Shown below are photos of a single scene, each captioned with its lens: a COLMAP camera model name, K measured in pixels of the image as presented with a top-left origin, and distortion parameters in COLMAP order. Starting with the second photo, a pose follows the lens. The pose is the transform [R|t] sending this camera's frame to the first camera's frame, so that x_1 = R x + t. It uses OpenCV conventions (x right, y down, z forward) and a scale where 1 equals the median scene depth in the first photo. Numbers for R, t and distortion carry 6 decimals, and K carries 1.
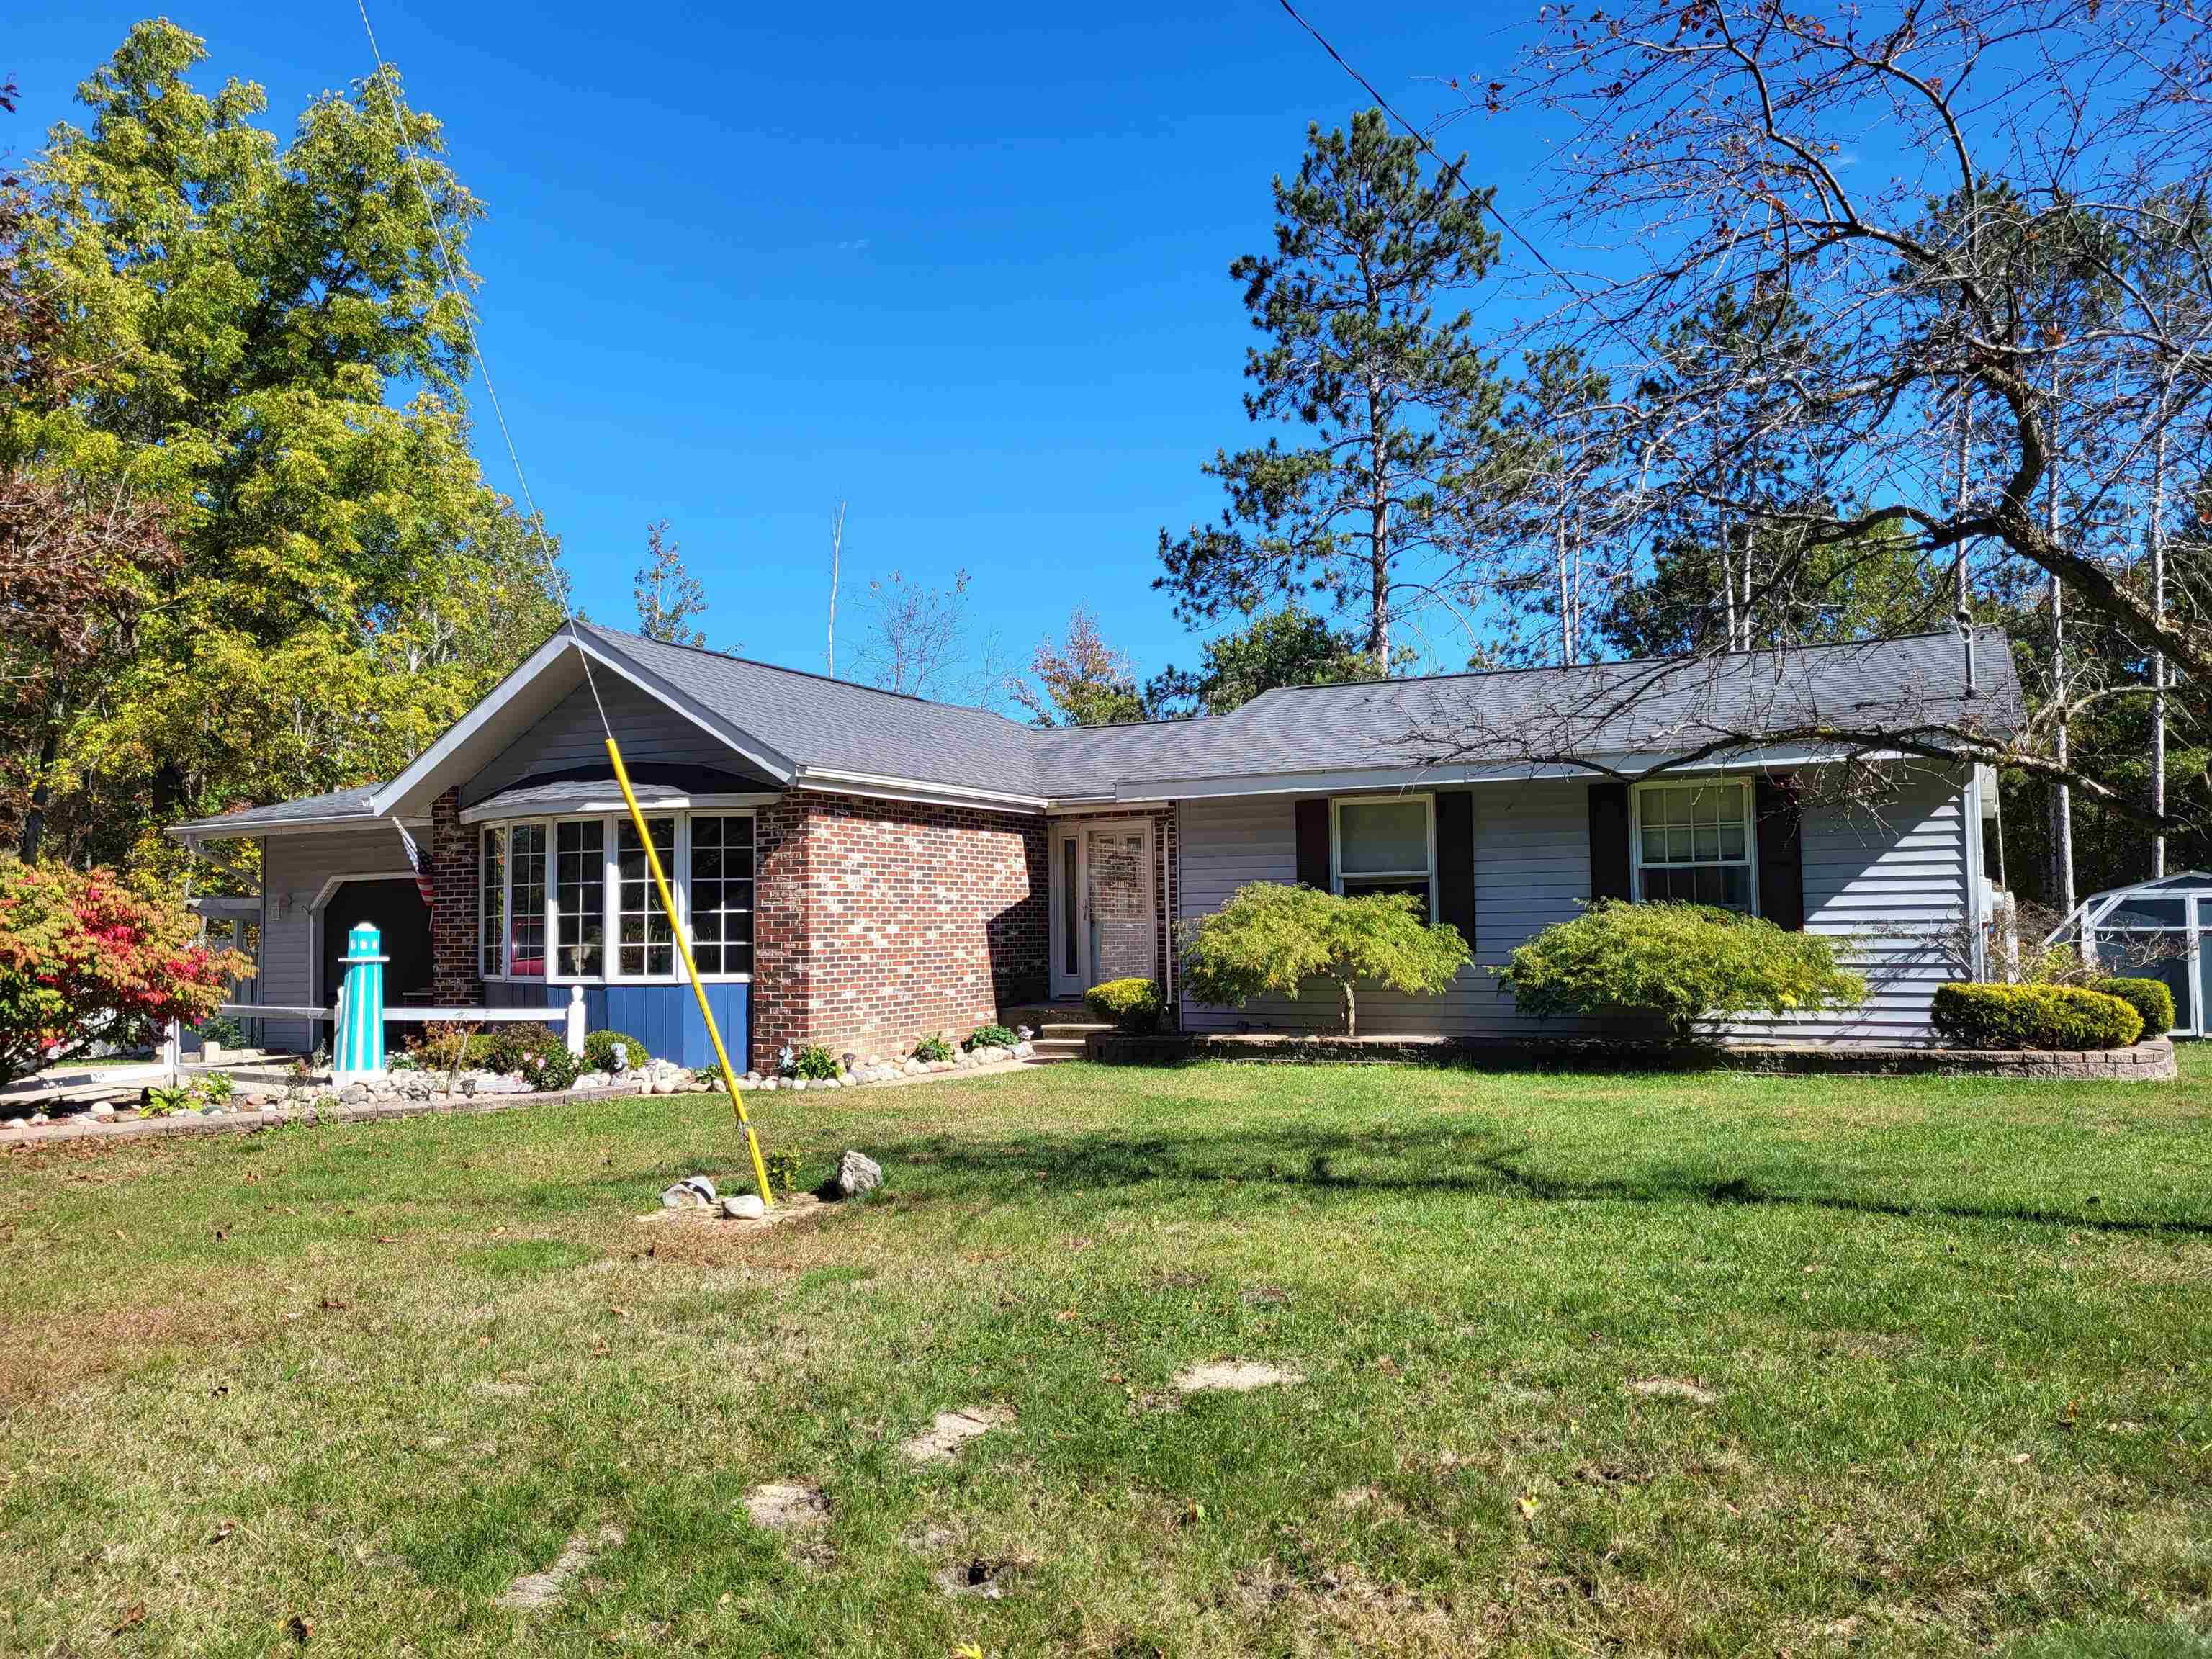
lens RADIAL K [[1682.0, 0, 1106.0], [0, 1682.0, 825.9], [0, 0, 1]] dist [0.047214, -0.004377]
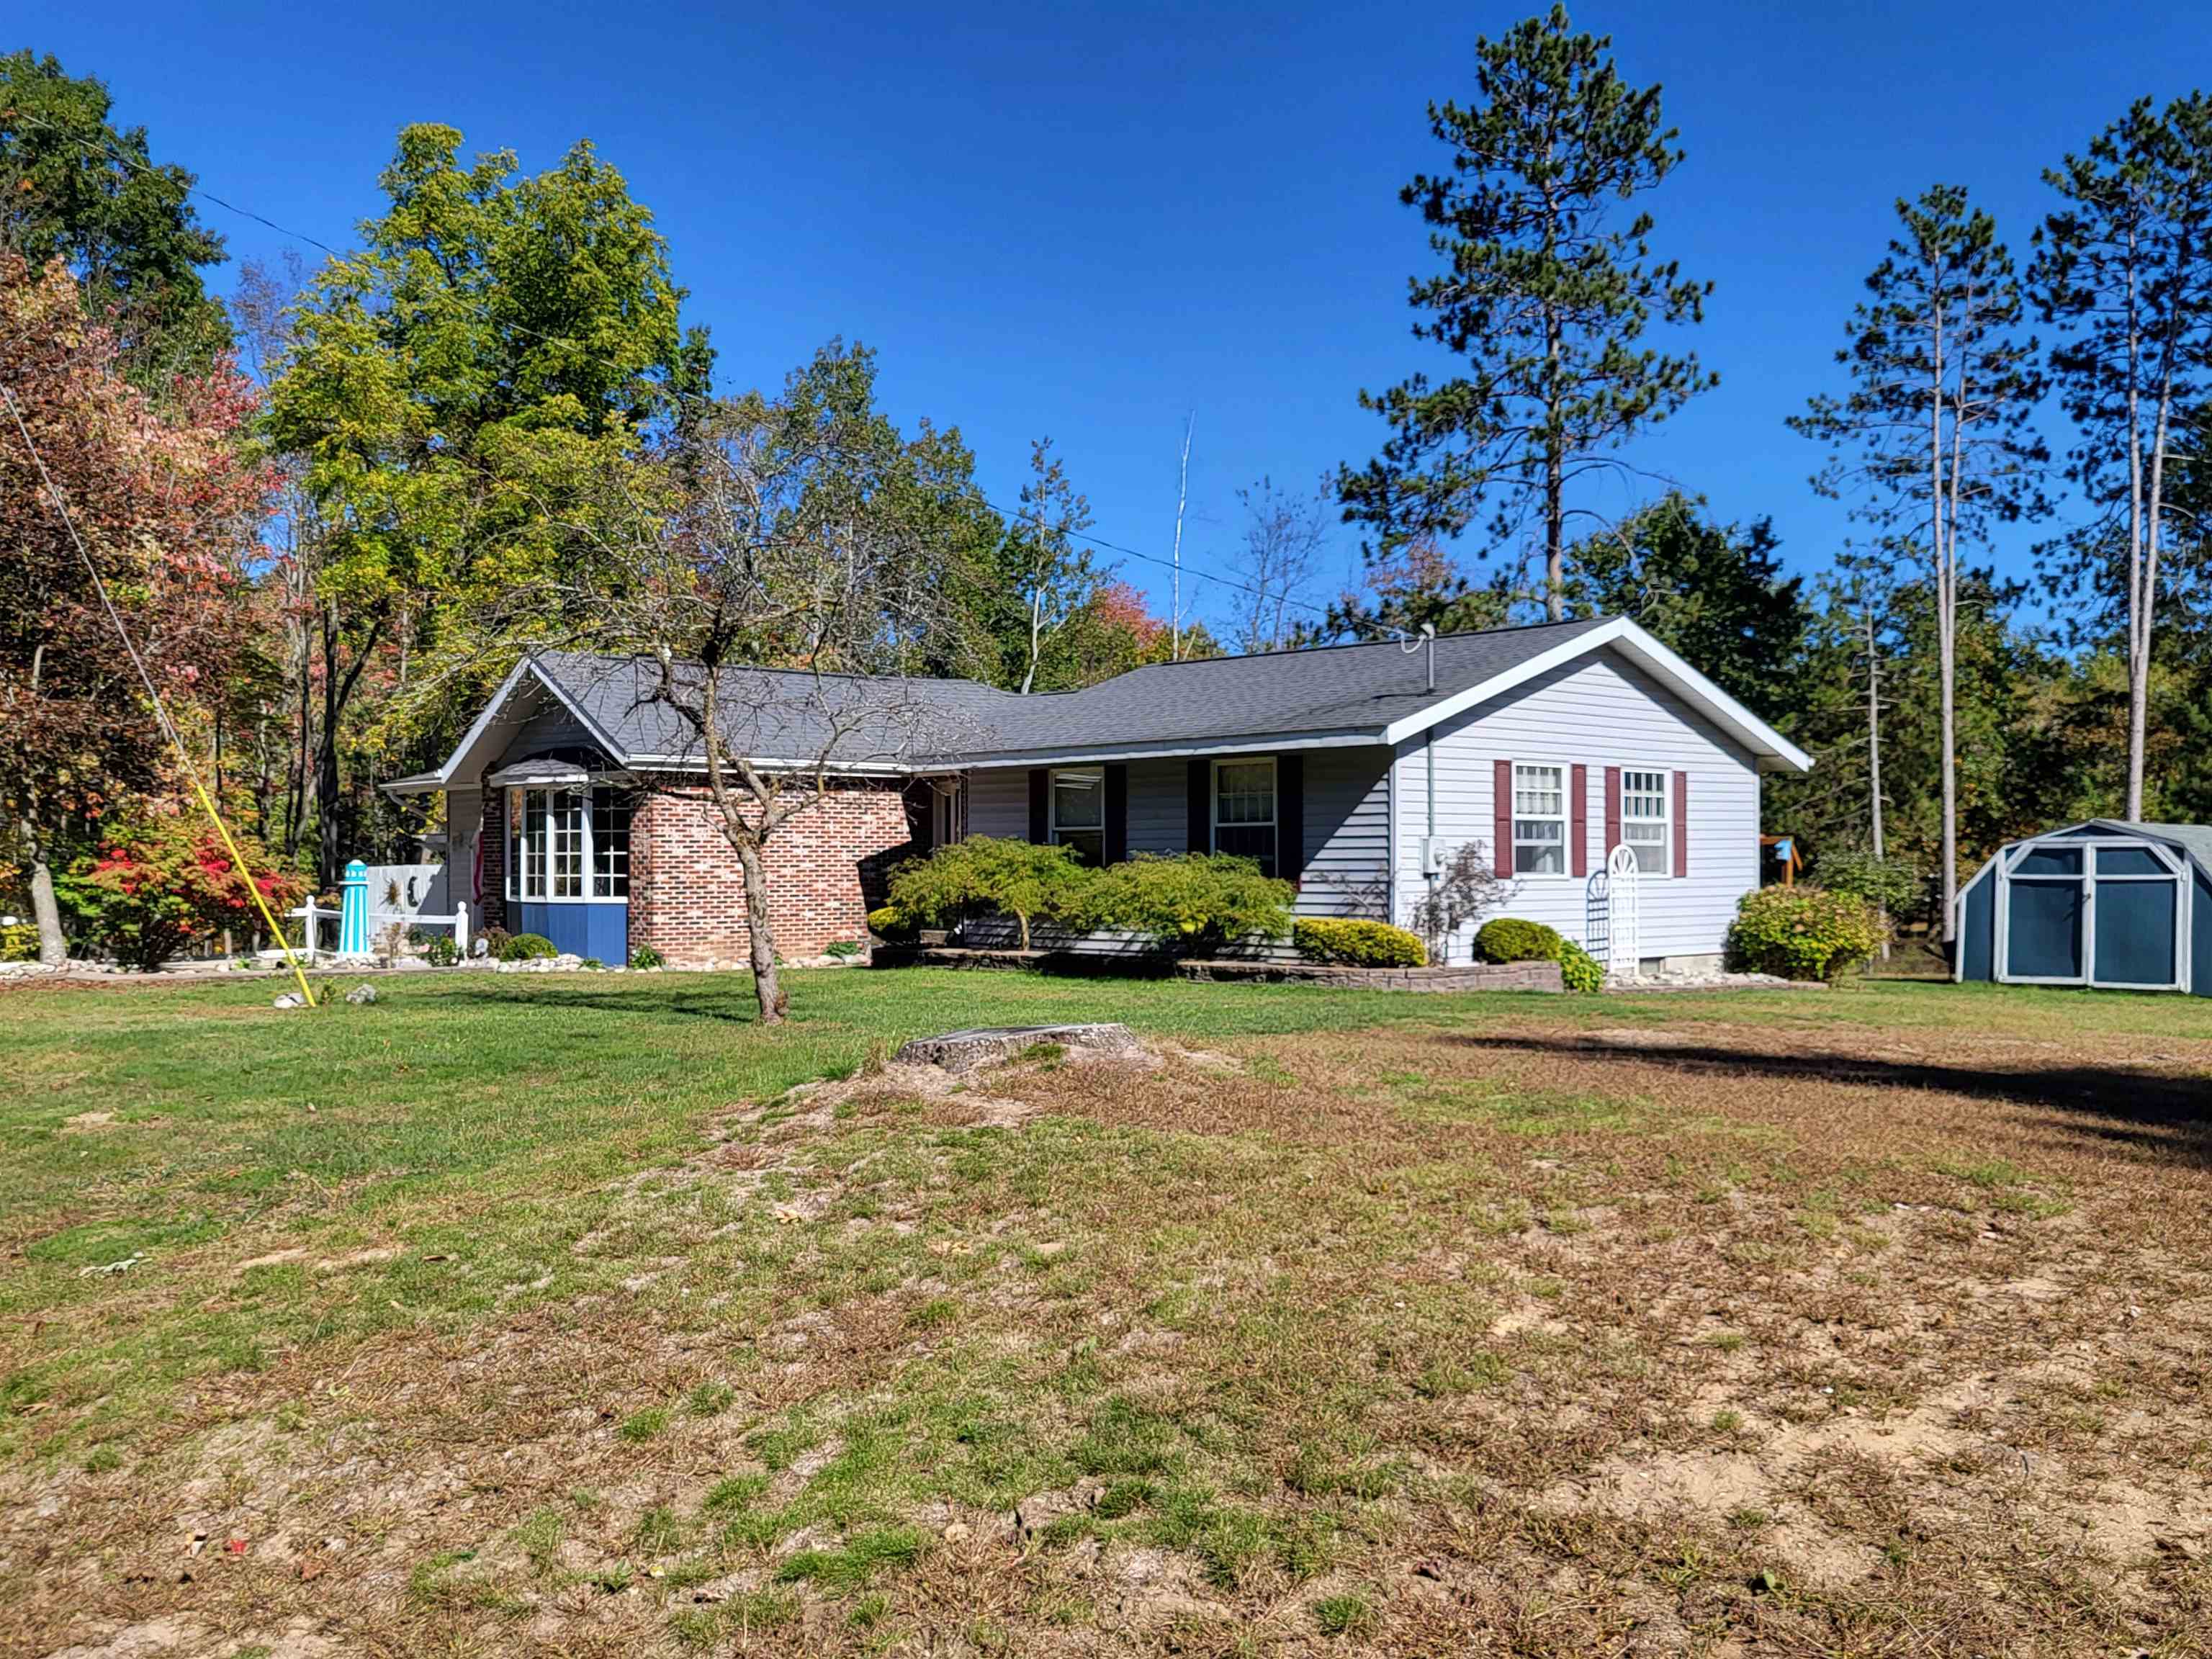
lens RADIAL K [[2075.9, 0, 1106.4], [0, 2075.9, 838.9], [0, 0, 1]] dist [0.046197, 0.000000]
pose [[0.941130, 0.007572, -0.337960, 0.735463], [0.010831, 0.998560, 0.052533, -0.047475], [0.337871, -0.053101, 0.939693, -0.491917]]
